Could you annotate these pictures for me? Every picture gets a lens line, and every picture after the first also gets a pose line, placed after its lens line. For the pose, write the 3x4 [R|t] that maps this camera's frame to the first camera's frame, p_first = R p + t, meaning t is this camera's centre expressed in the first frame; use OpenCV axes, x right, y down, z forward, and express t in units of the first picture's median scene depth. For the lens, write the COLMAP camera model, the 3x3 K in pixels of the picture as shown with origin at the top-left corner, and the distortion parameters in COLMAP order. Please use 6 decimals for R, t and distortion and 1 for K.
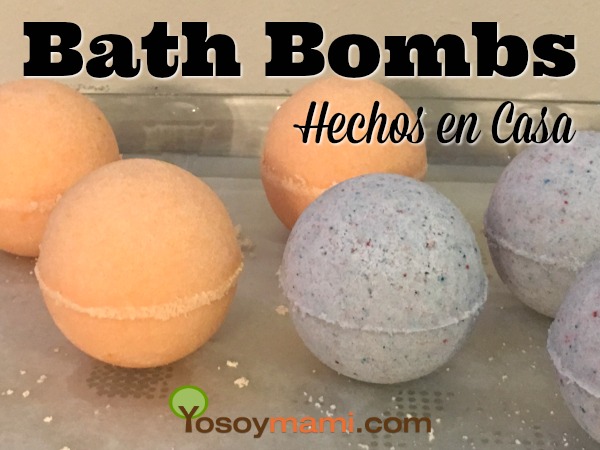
lens RADIAL K [[1206.3, 0, 299.5], [0, 1206.3, 226.2], [0, 0, 1]] dist [0.055594, 0.000000]
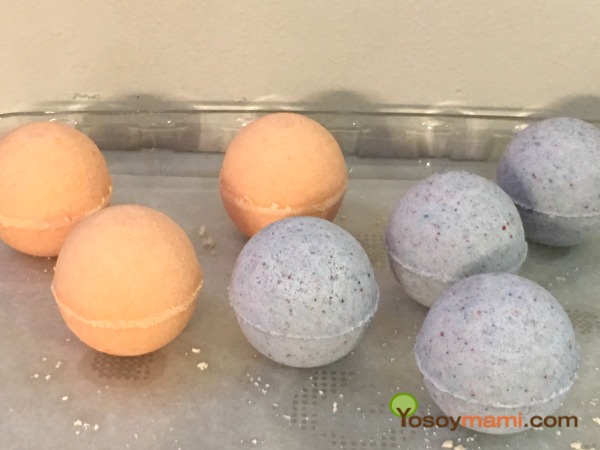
lens RADIAL K [[1206.3, 0, 300.3], [0, 1206.3, 223.9], [0, 0, 1]] dist [0.055594, 0.000000]
pose [[0.999949, -0.004101, 0.009260, 0.053493], [0.002948, 0.992616, 0.121267, -0.205773], [-0.009689, -0.121234, 0.992577, -0.369550]]
